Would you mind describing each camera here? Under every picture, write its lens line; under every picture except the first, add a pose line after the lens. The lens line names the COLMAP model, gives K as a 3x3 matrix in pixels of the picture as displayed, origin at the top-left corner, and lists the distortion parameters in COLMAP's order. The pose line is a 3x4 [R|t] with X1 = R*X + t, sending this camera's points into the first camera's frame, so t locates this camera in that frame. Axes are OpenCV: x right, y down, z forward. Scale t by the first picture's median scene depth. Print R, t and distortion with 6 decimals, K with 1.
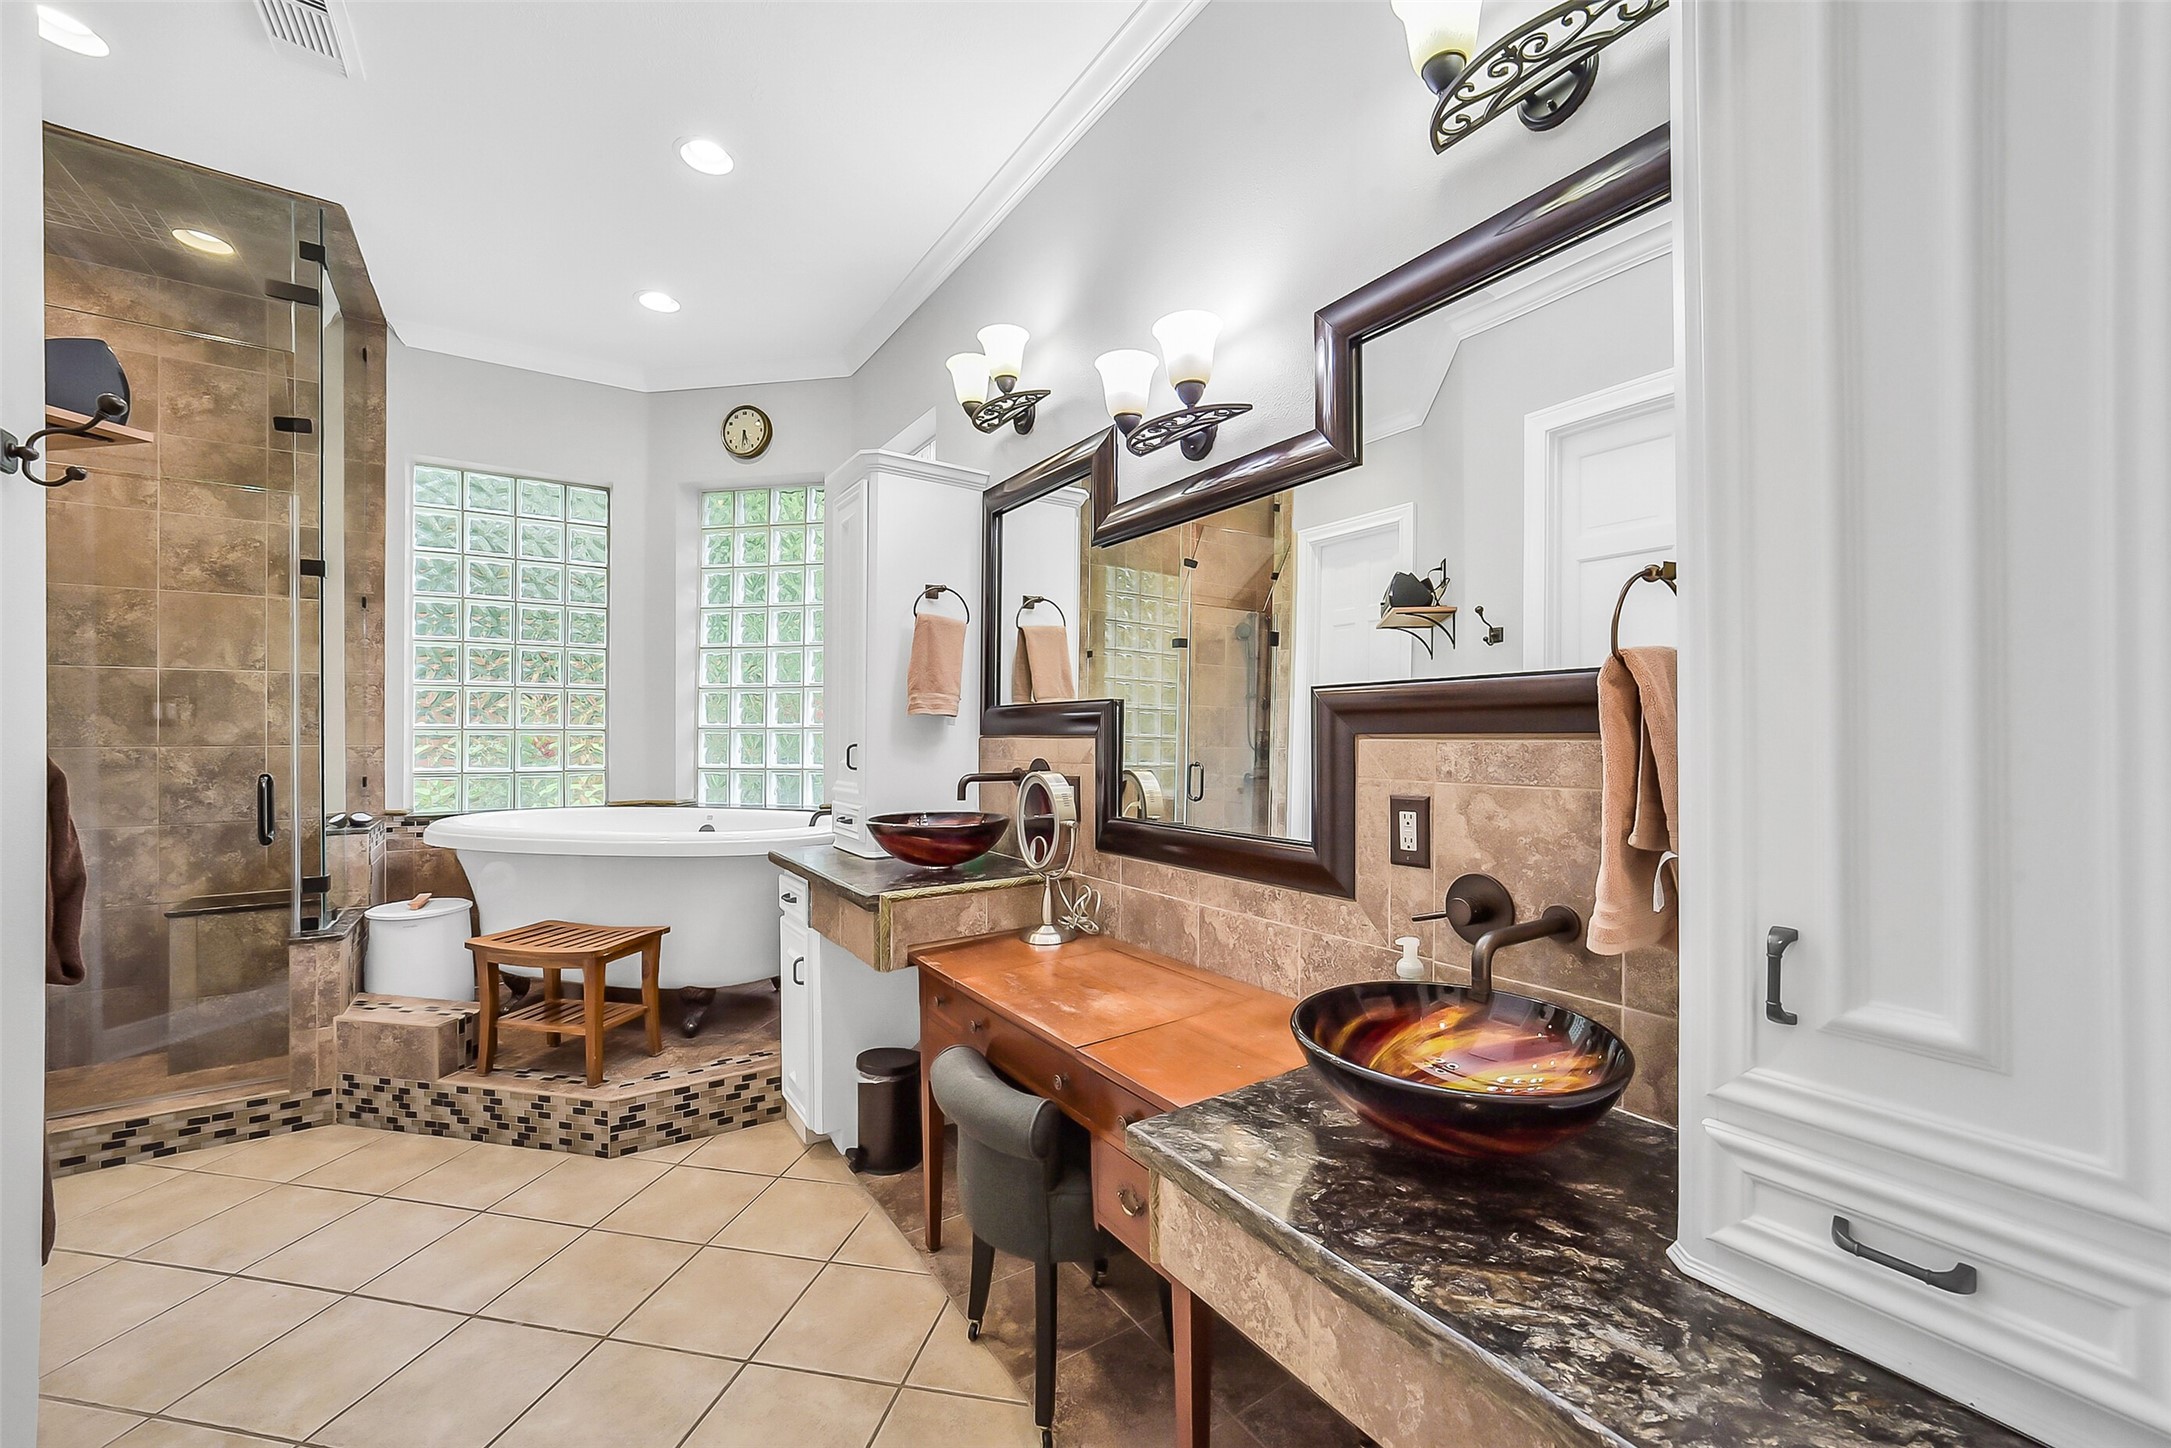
lens RADIAL K [[848.4, 0, 1093.7], [0, 848.4, 732.0], [0, 0, 1]] dist [-0.034073, 0.014295]
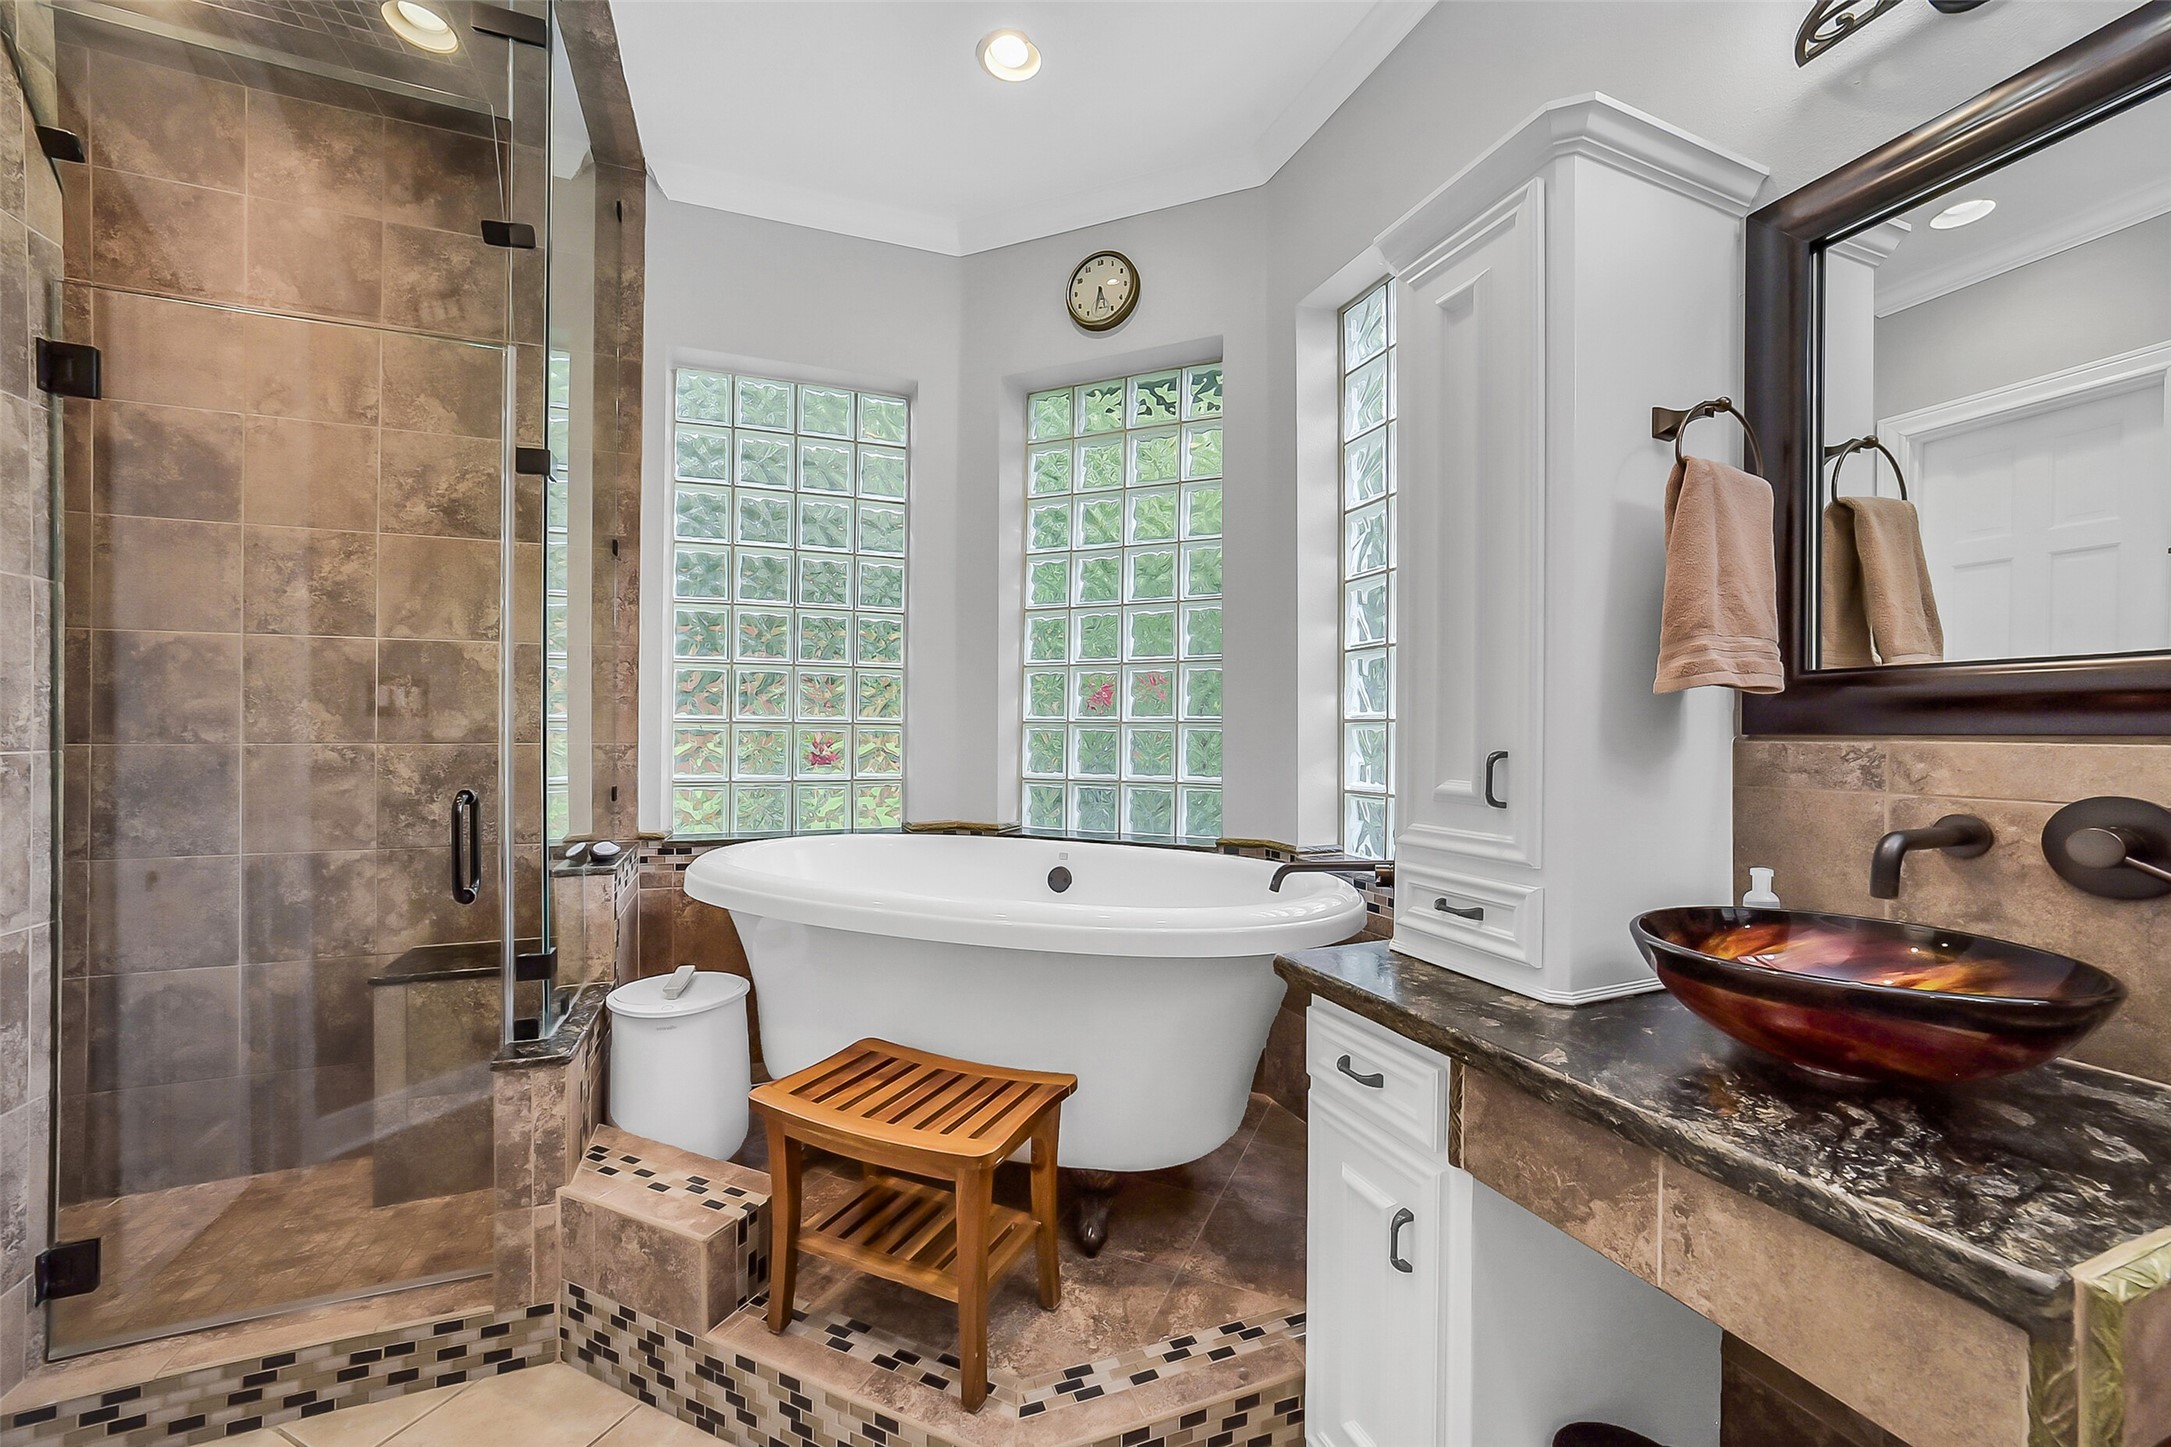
lens RADIAL K [[848.4, 0, 1093.7], [0, 848.4, 731.5], [0, 0, 1]] dist [-0.034073, 0.014295]
pose [[0.975220, 0.005319, -0.221173, -0.343139], [-0.005461, 0.999985, -0.000030, 0.003461], [0.221170, 0.001238, 0.975235, 0.425134]]
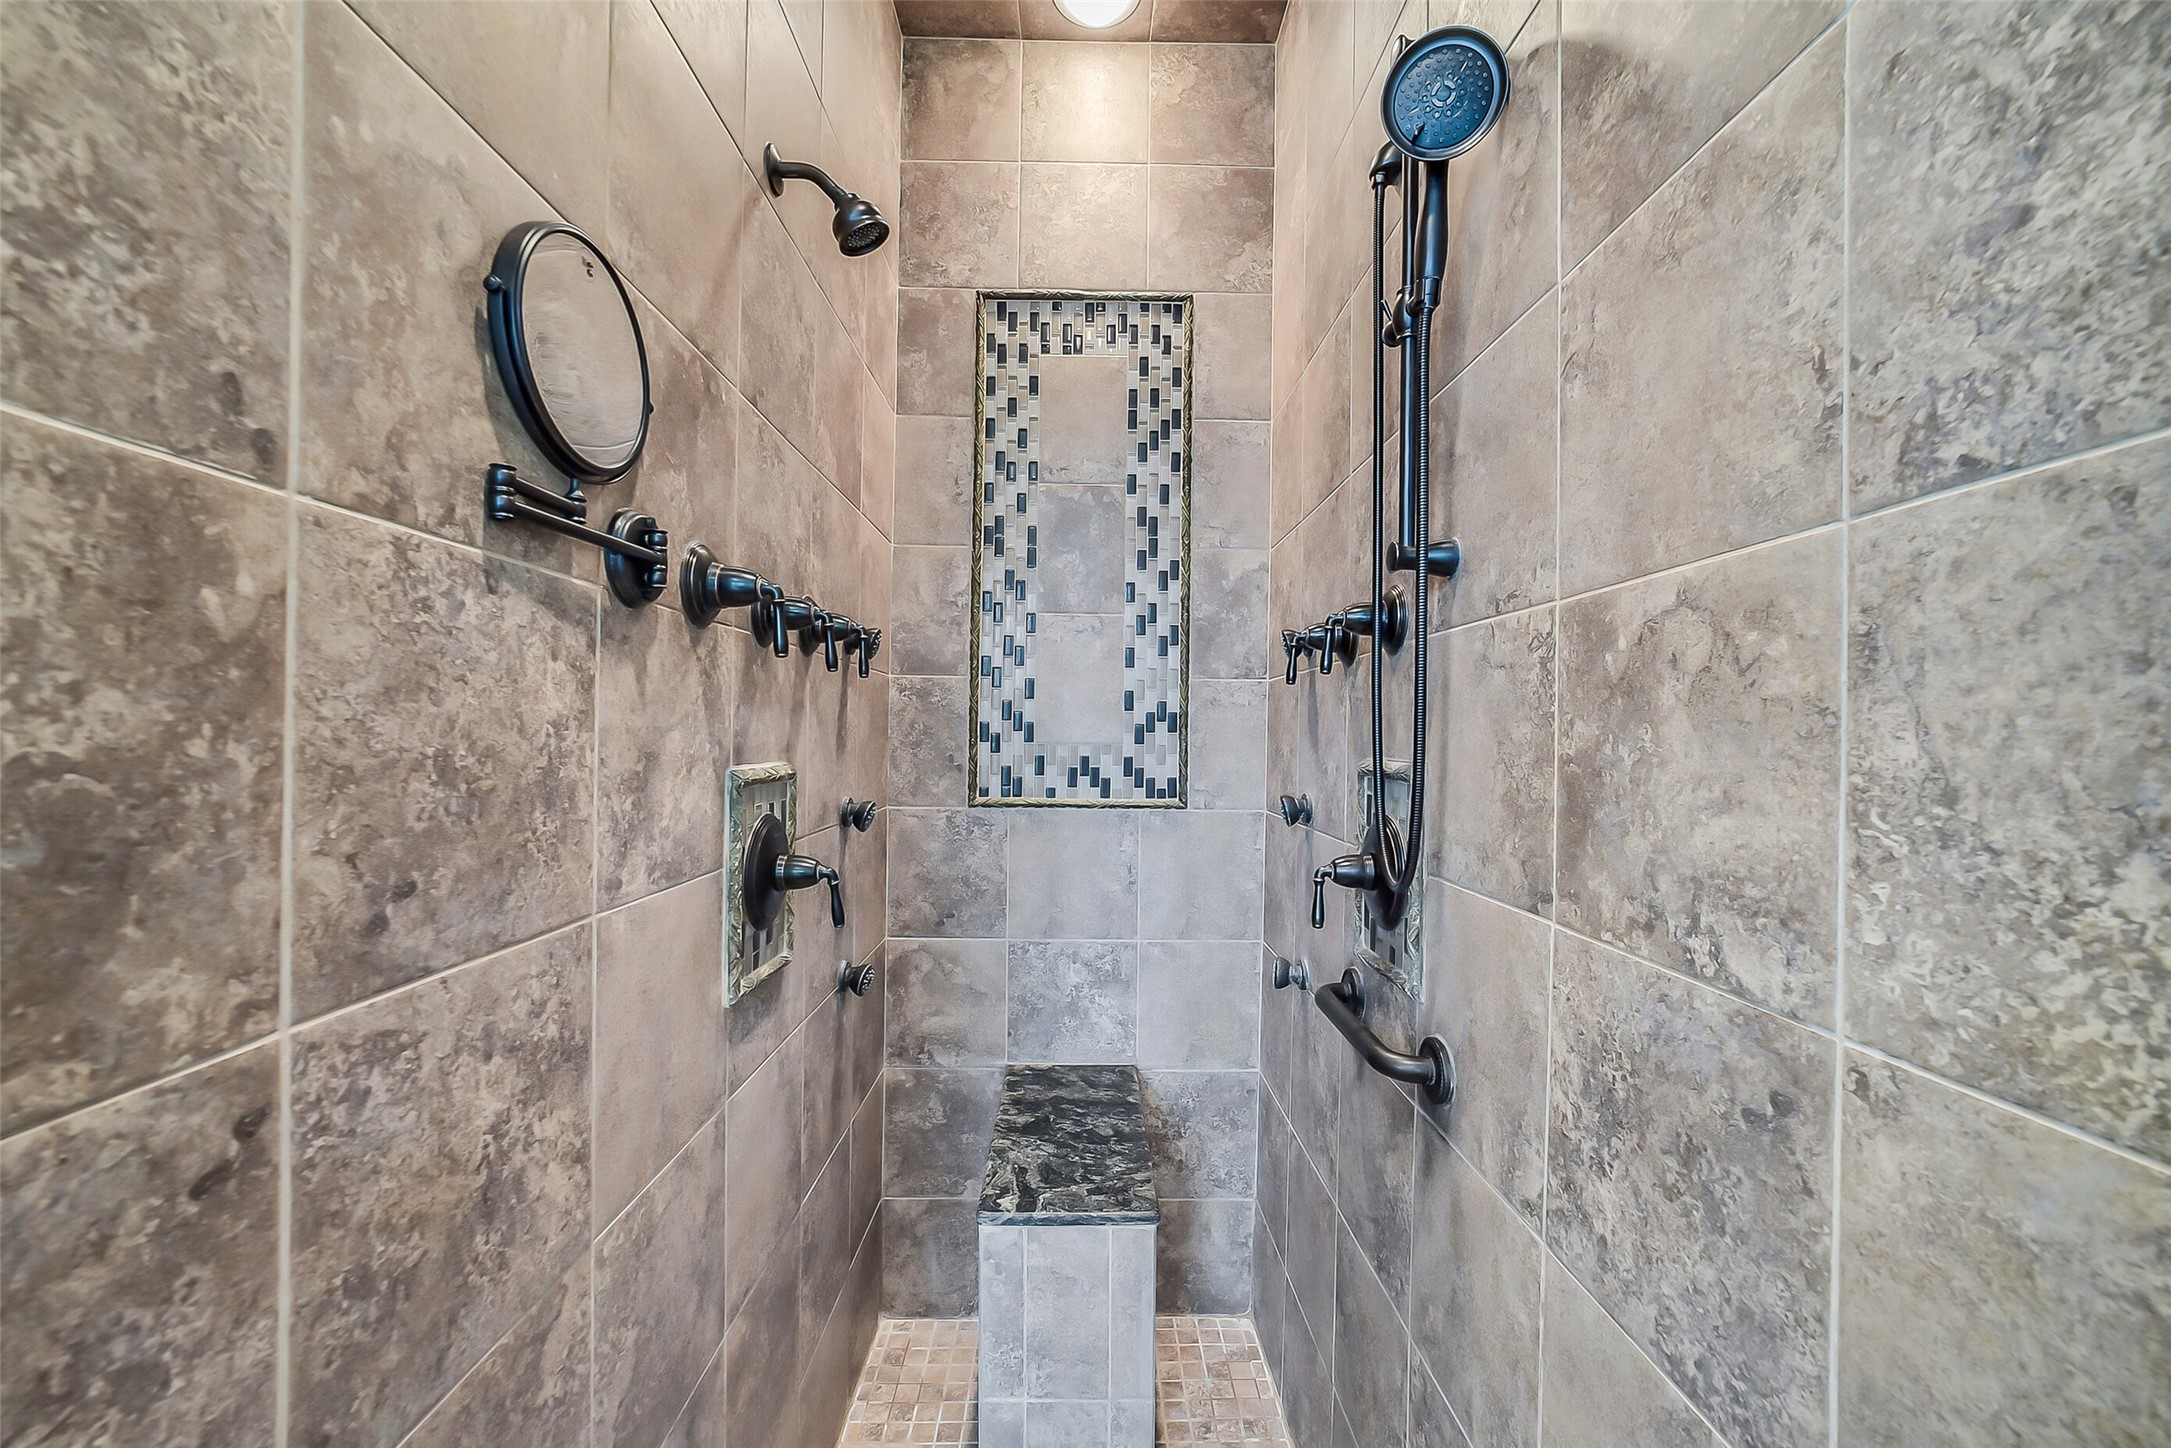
lens RADIAL K [[848.4, 0, 1093.7], [0, 848.4, 732.0], [0, 0, 1]] dist [-0.034073, 0.014295]
pose [[-0.554992, -0.008035, -0.831817, -1.023397], [-0.010271, 0.999943, -0.002806, -0.036511], [0.831792, 0.006986, -0.555043, 0.938958]]
